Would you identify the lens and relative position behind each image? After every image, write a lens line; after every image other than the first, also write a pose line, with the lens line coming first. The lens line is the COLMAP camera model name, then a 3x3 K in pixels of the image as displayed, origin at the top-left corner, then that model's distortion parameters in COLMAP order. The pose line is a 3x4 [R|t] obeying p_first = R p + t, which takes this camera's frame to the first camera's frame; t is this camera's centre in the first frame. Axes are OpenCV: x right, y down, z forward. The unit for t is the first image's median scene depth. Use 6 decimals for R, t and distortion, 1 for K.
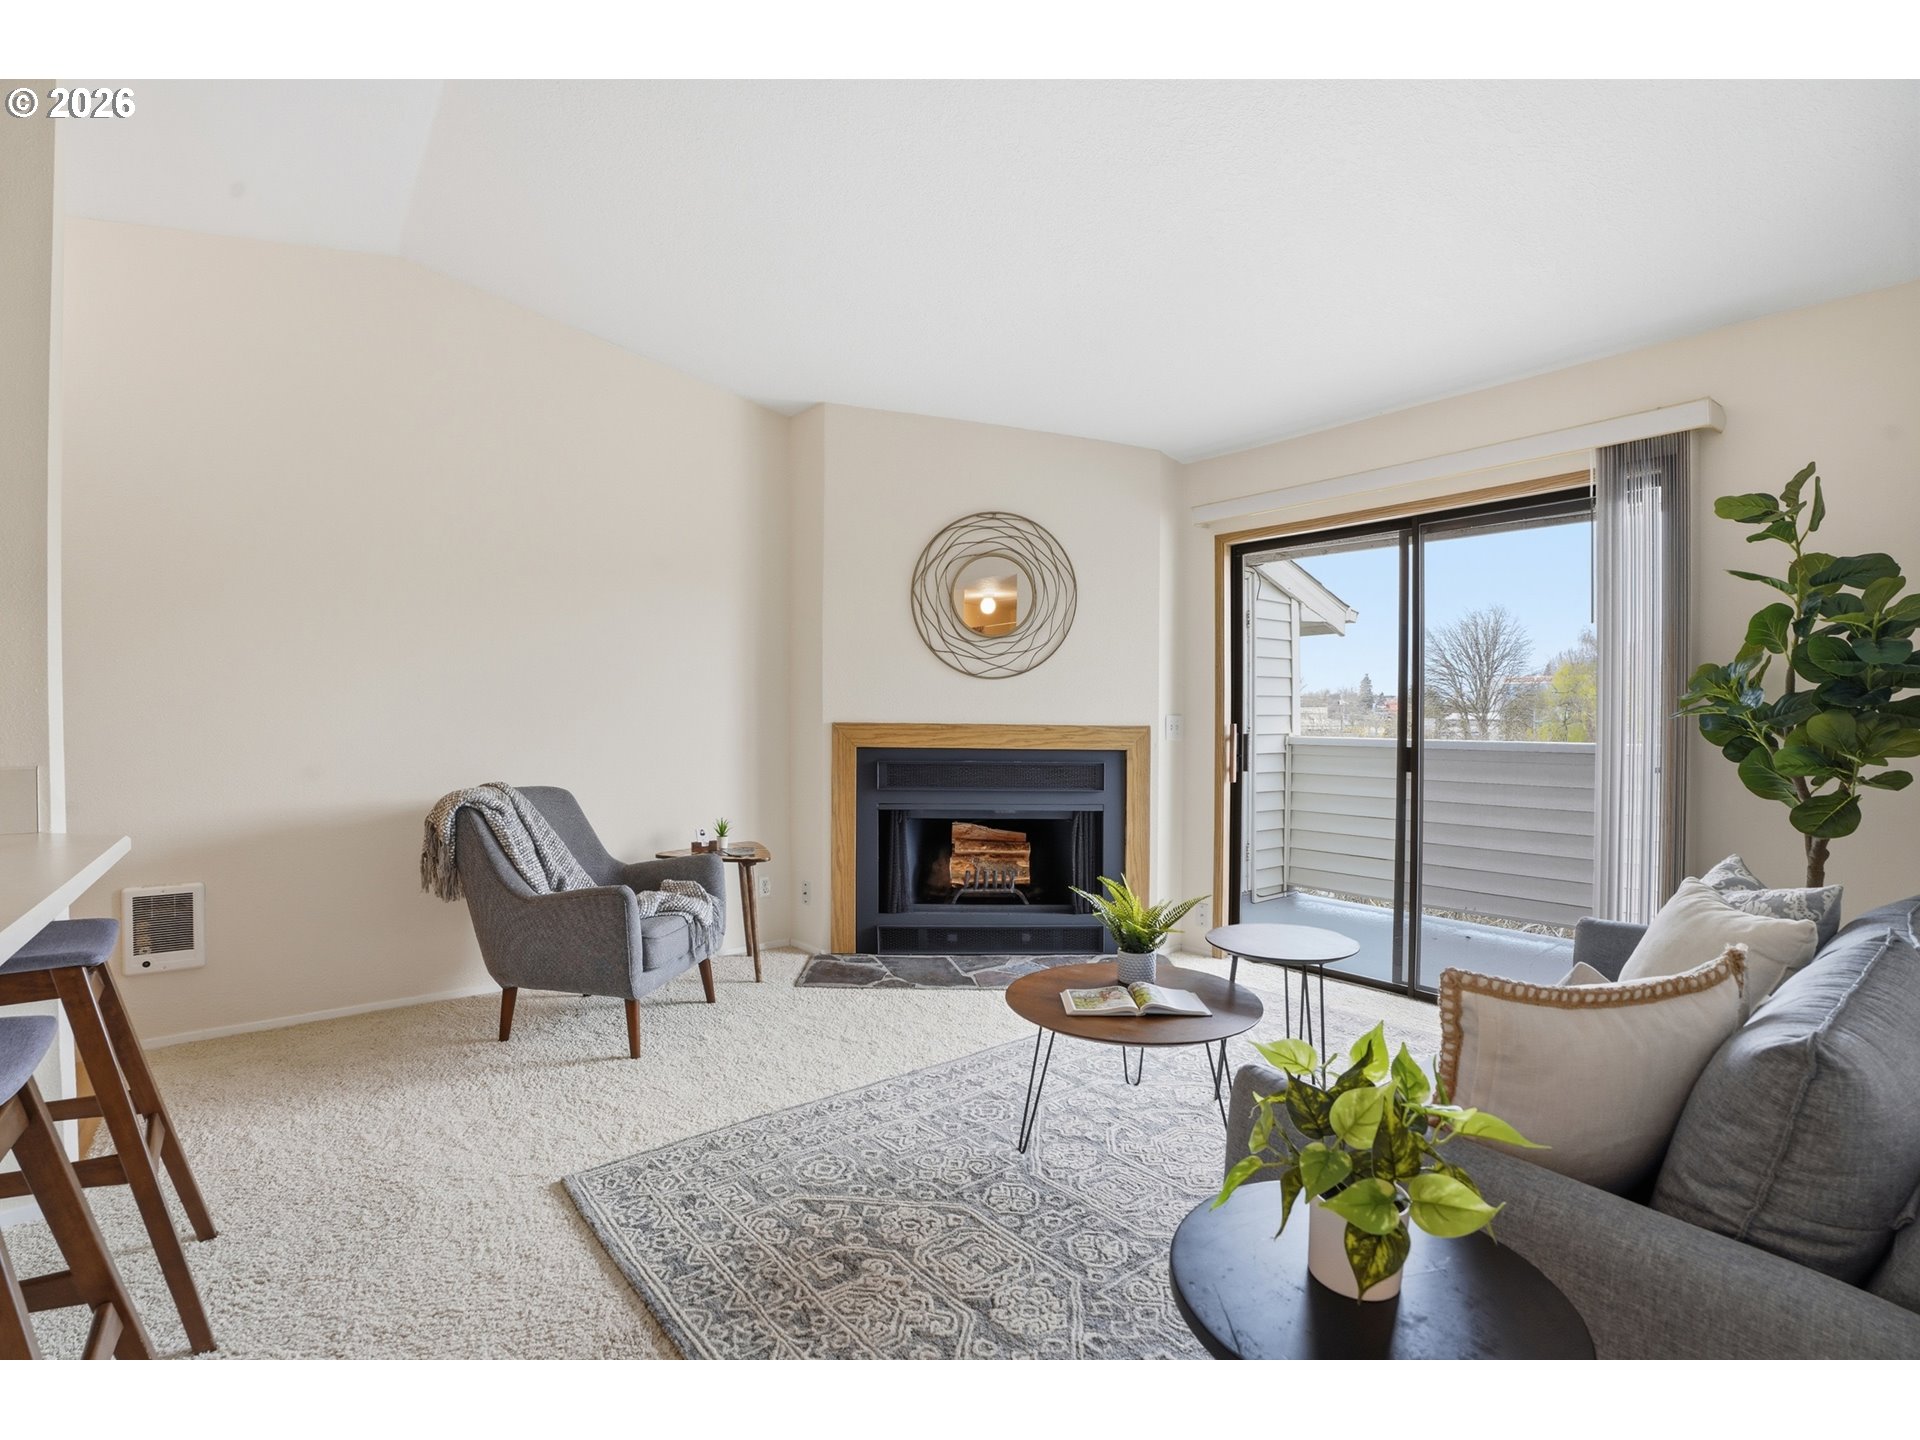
lens RADIAL K [[886.1, 0, 967.0], [0, 886.1, 737.3], [0, 0, 1]] dist [-0.079983, 0.020375]
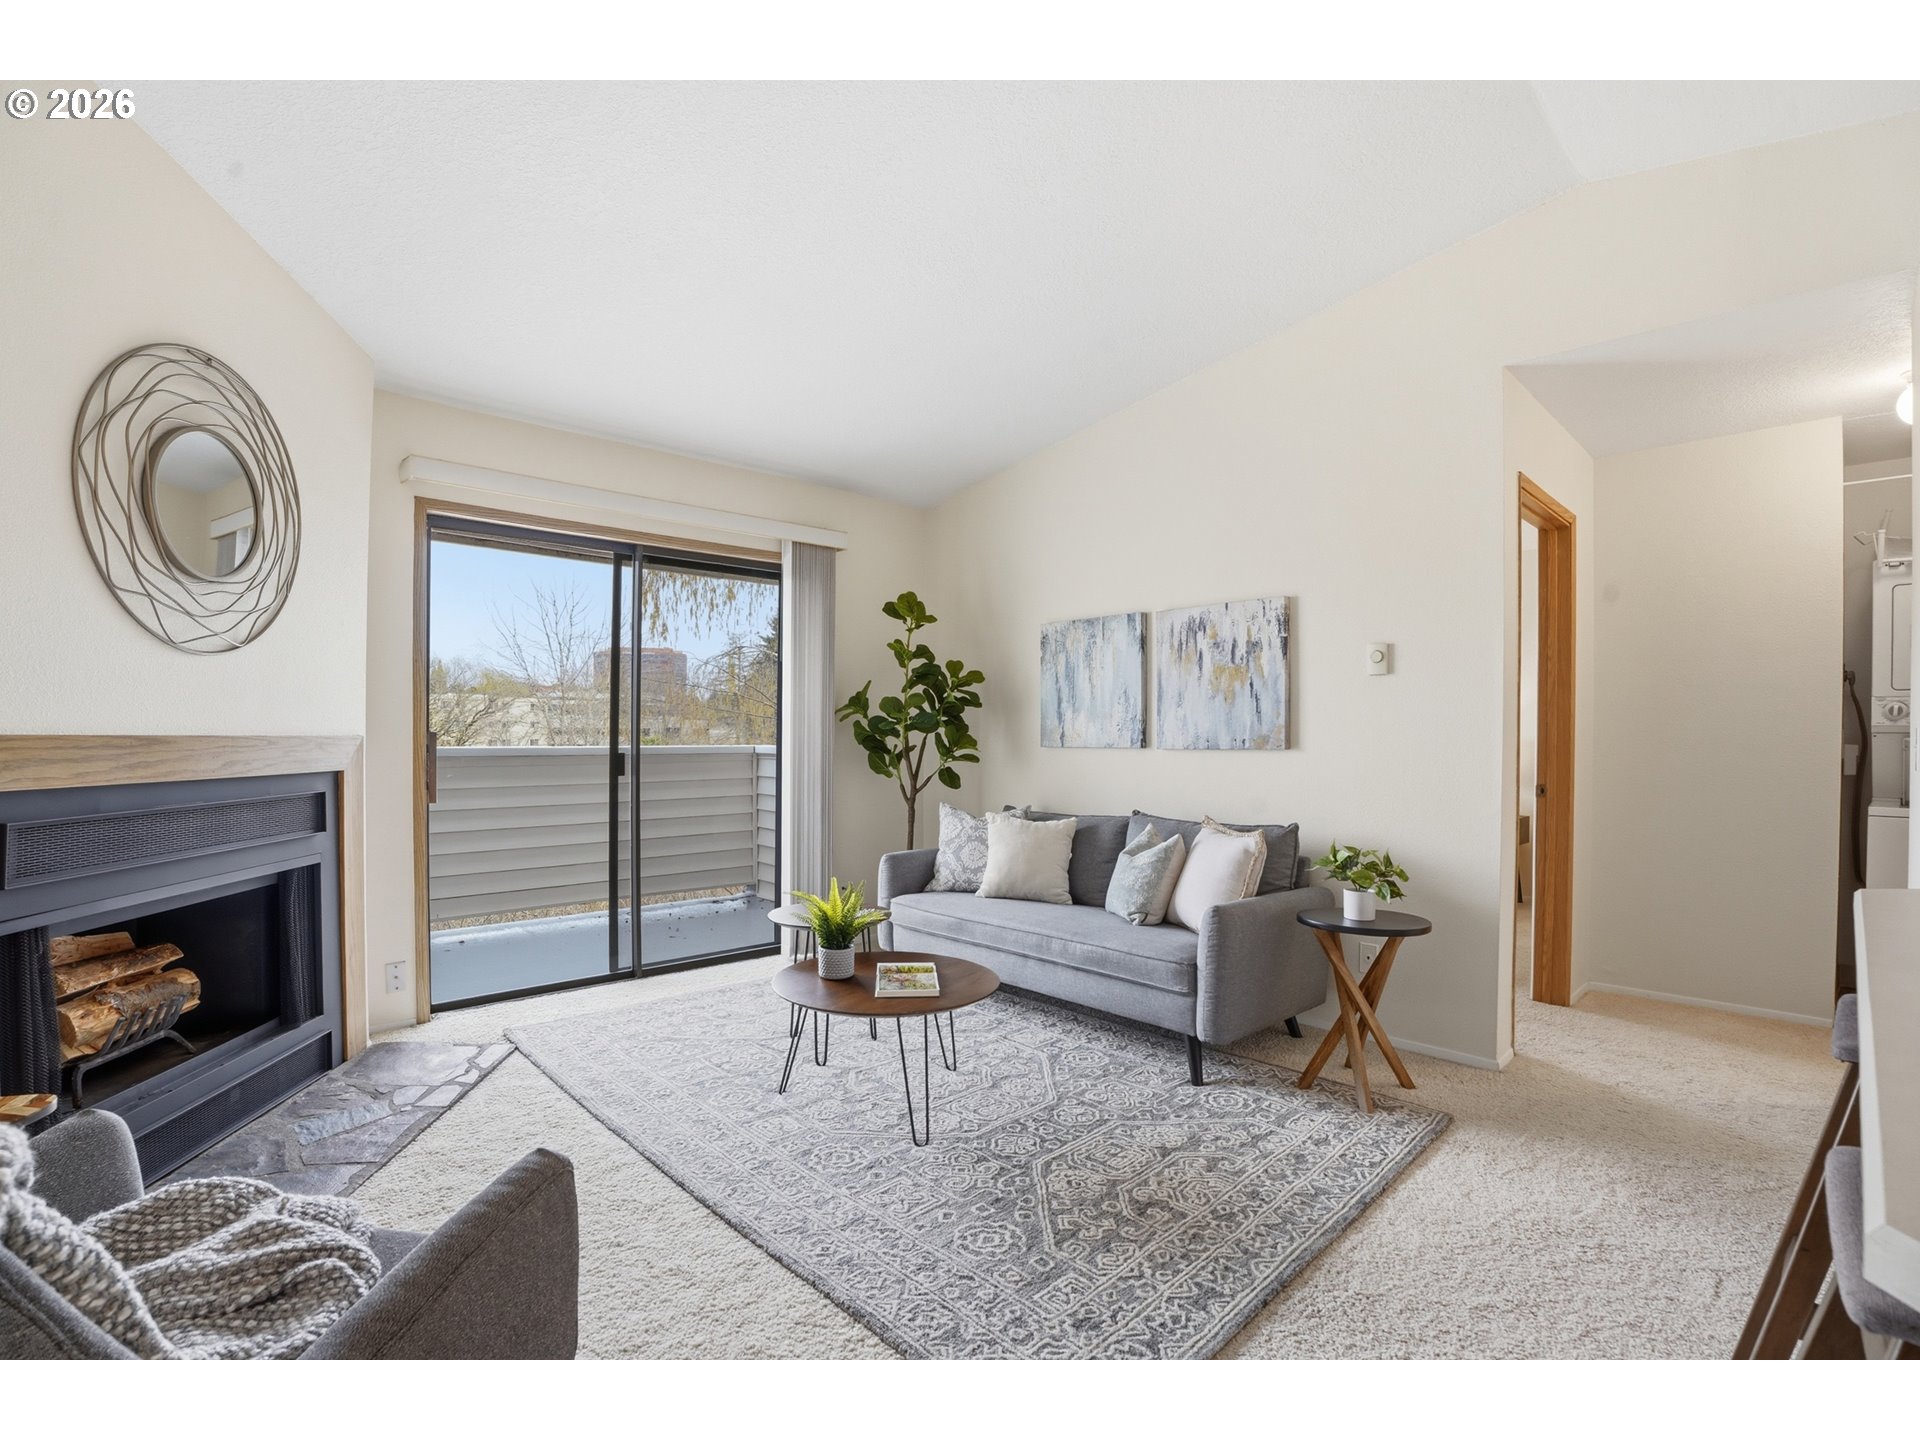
lens RADIAL K [[886.1, 0, 967.0], [0, 886.1, 737.3], [0, 0, 1]] dist [-0.079983, 0.020375]
pose [[-0.079672, -0.012857, 0.996738, -0.537942], [0.012352, 0.999827, 0.013884, -0.015068], [-0.996745, 0.013417, -0.079499, 0.563510]]
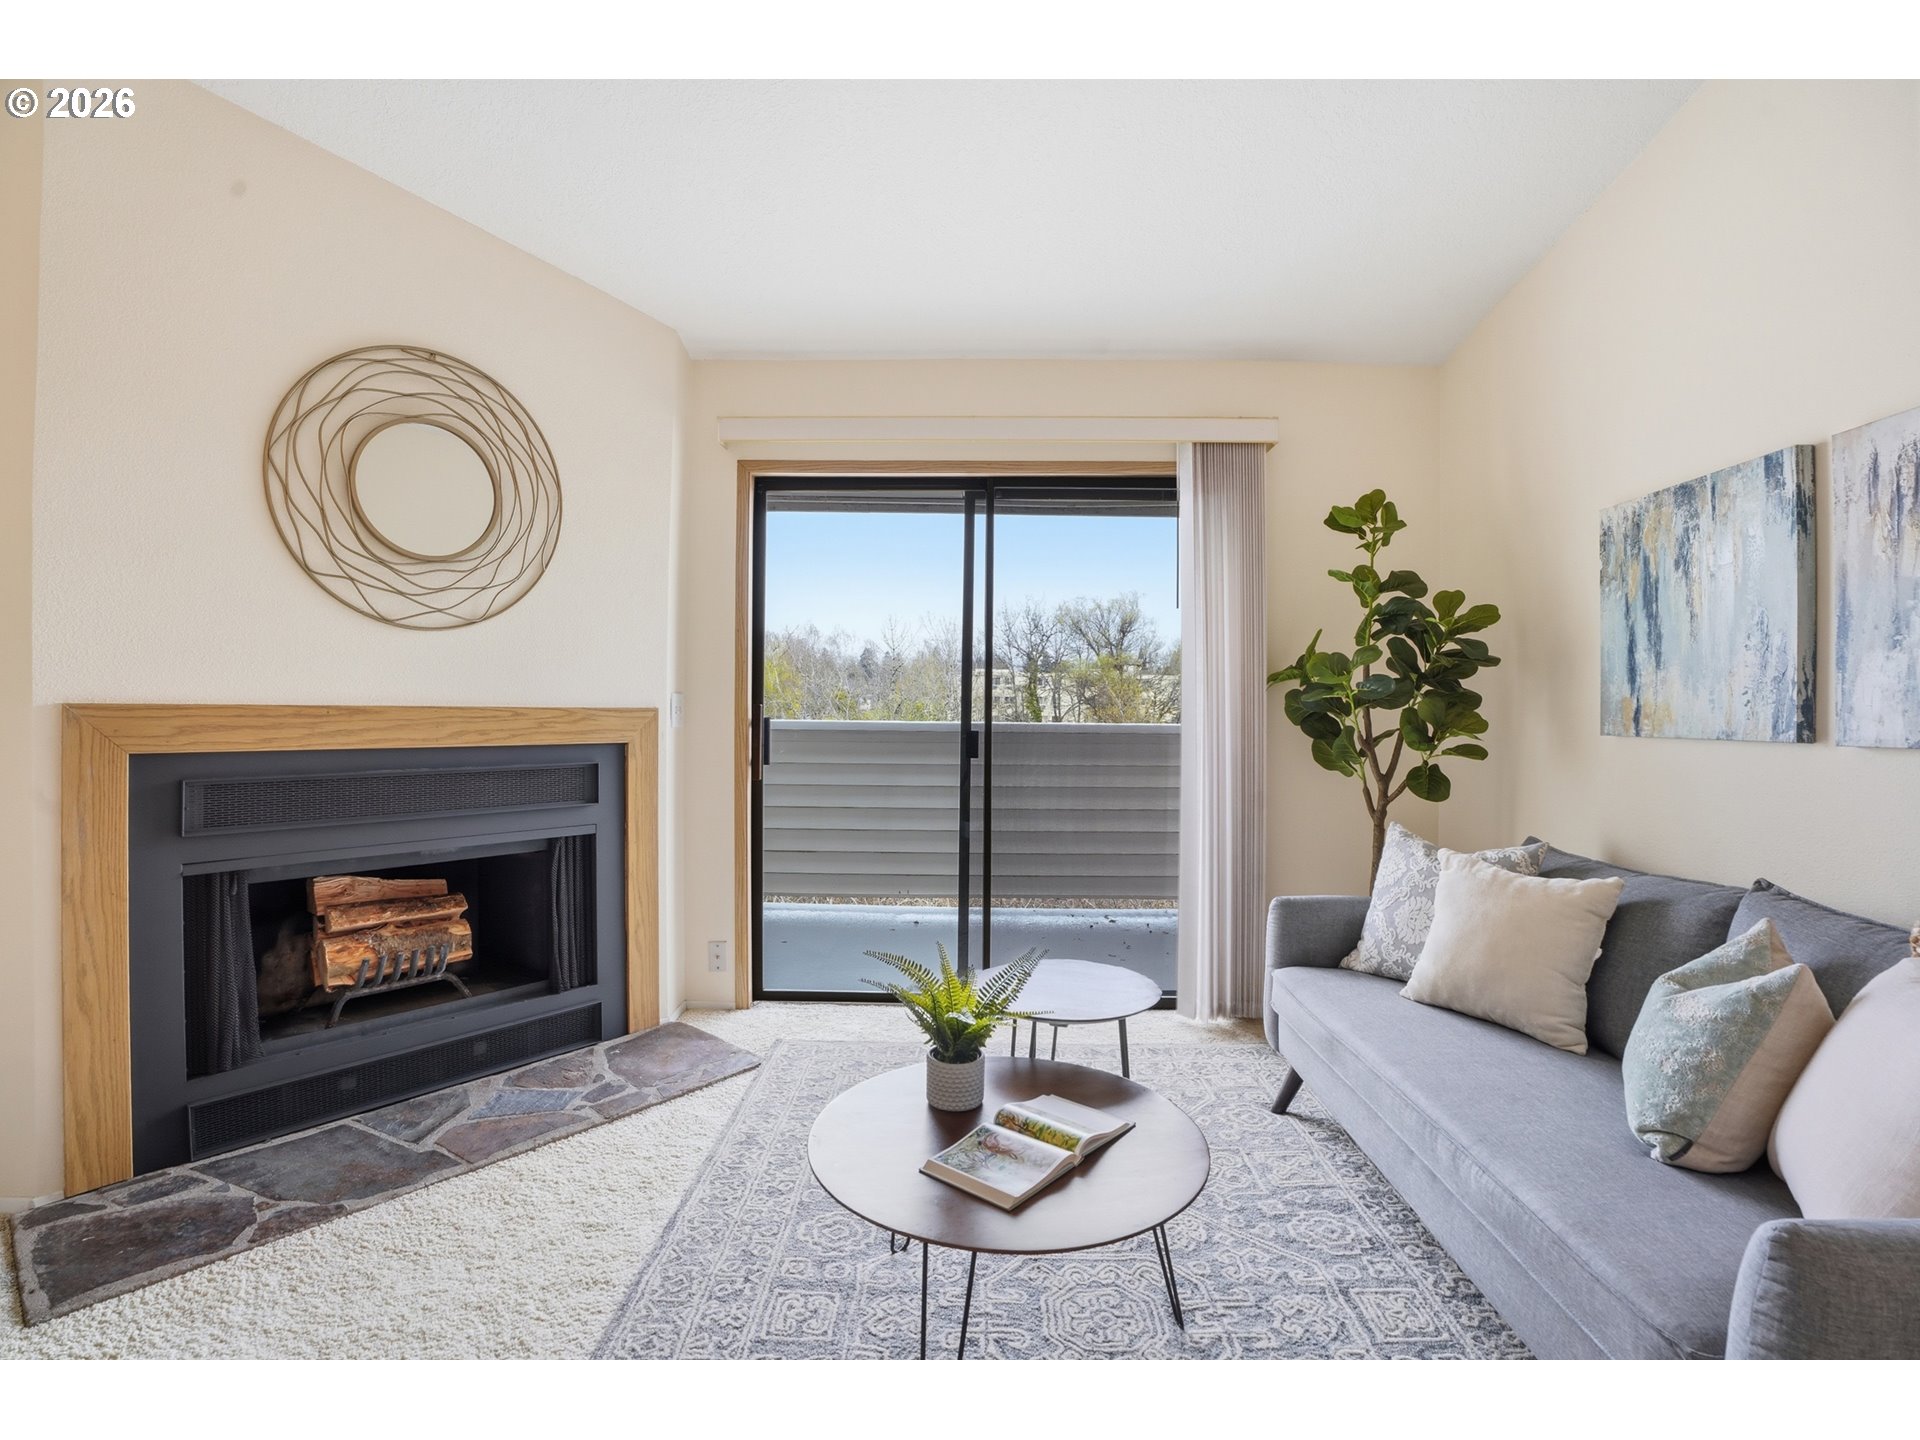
lens RADIAL K [[894.1, 0, 967.1], [0, 894.1, 706.5], [0, 0, 1]] dist [-0.077373, 0.021082]
pose [[0.641009, -0.003120, 0.767527, -0.185453], [0.010505, 0.999934, -0.004709, -0.008010], [-0.767461, 0.011081, 0.640999, 0.348179]]
